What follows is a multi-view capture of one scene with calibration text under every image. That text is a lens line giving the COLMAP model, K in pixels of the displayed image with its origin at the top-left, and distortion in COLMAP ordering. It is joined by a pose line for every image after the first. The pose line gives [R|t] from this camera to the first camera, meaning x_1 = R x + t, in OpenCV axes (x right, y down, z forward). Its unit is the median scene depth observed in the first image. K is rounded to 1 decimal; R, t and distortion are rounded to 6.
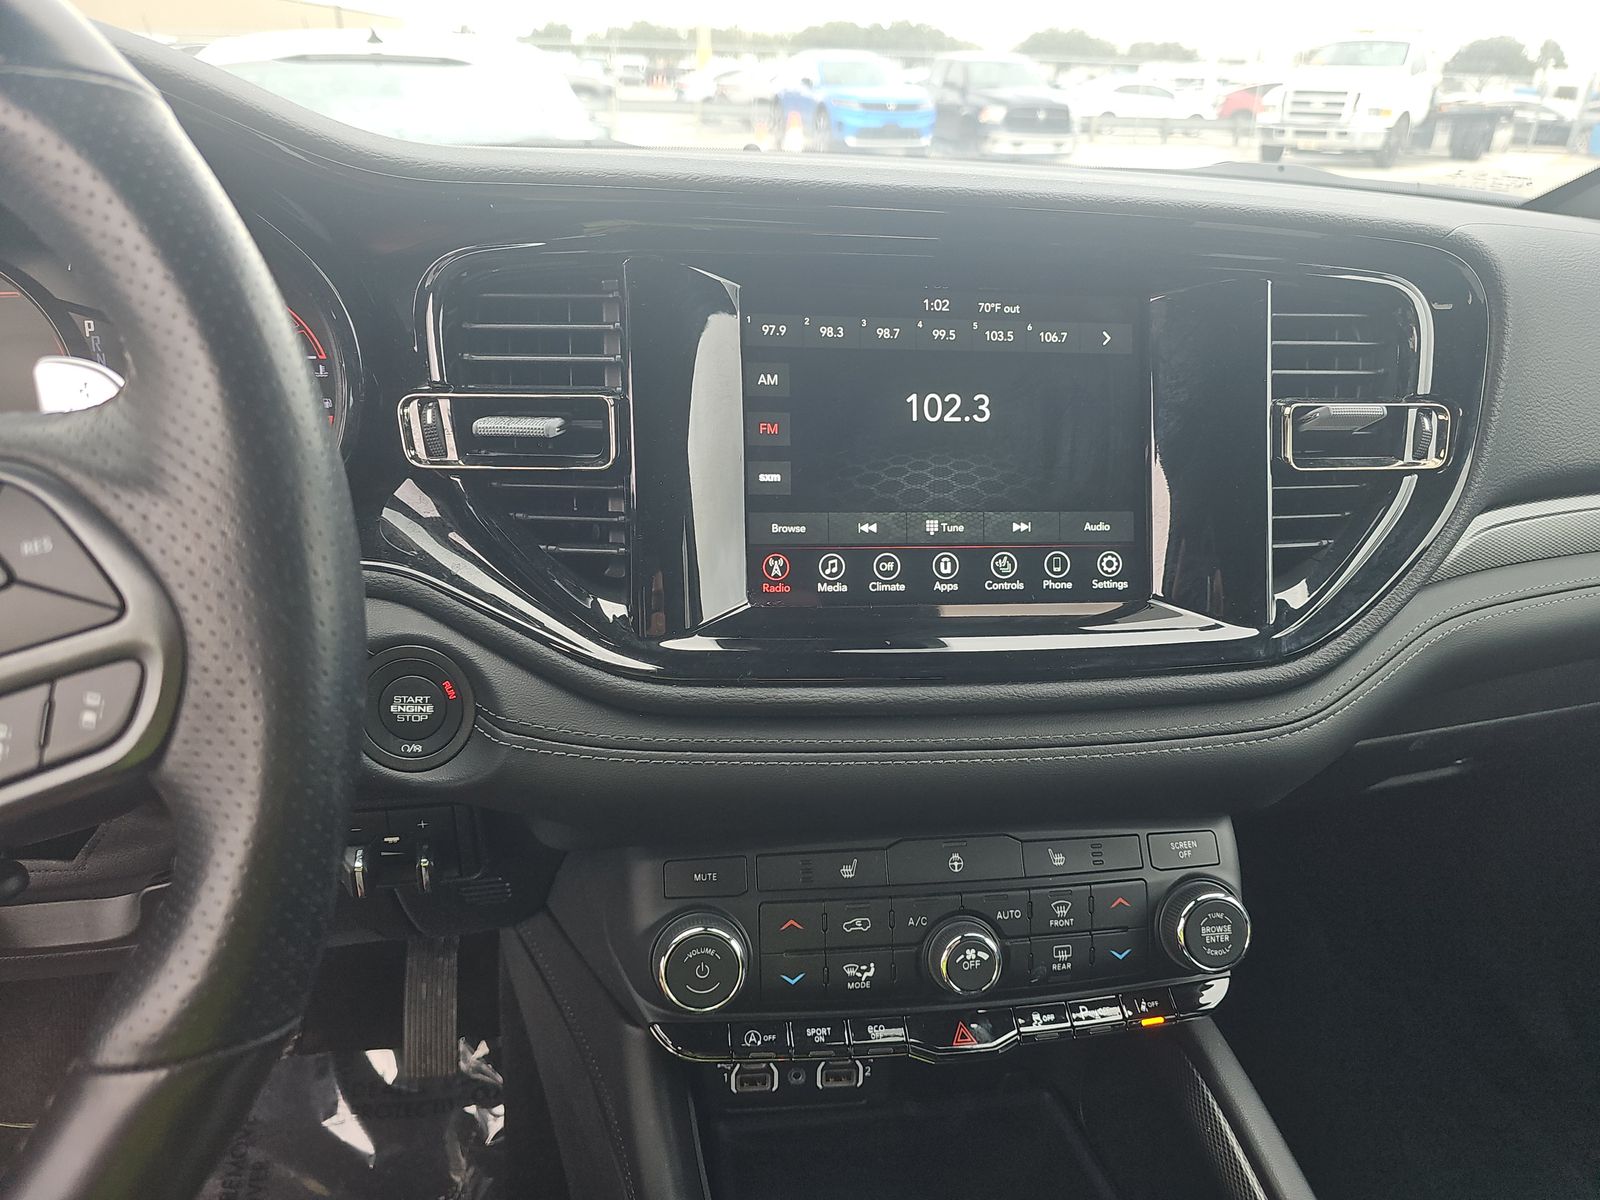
lens RADIAL K [[1076.8, 0, 791.7], [0, 1076.8, 592.1], [0, 0, 1]] dist [0.036384, -0.042173]
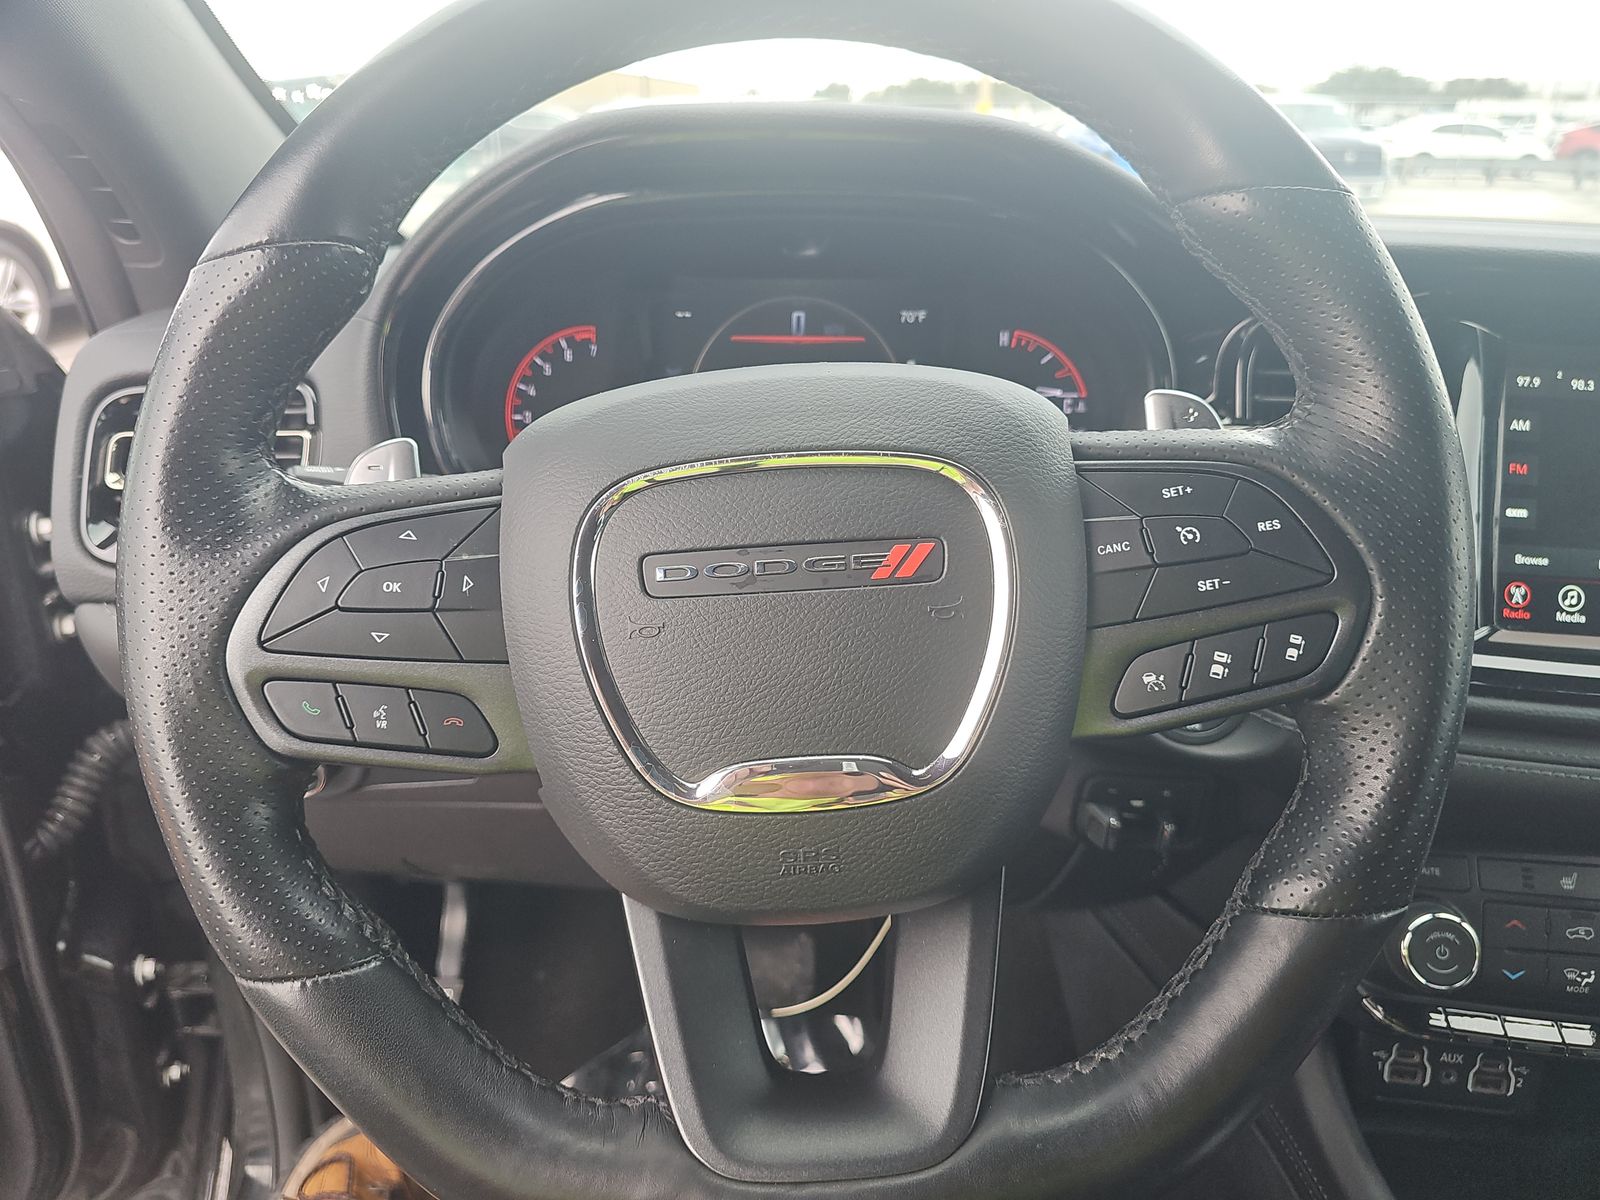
lens RADIAL K [[1076.8, 0, 784.1], [0, 1076.8, 584.5], [0, 0, 1]] dist [0.036384, -0.042173]
pose [[0.971870, 0.068594, -0.225310, -0.485639], [-0.078861, 0.996203, -0.036881, 0.065119], [0.221924, 0.053611, 0.973589, -0.238893]]
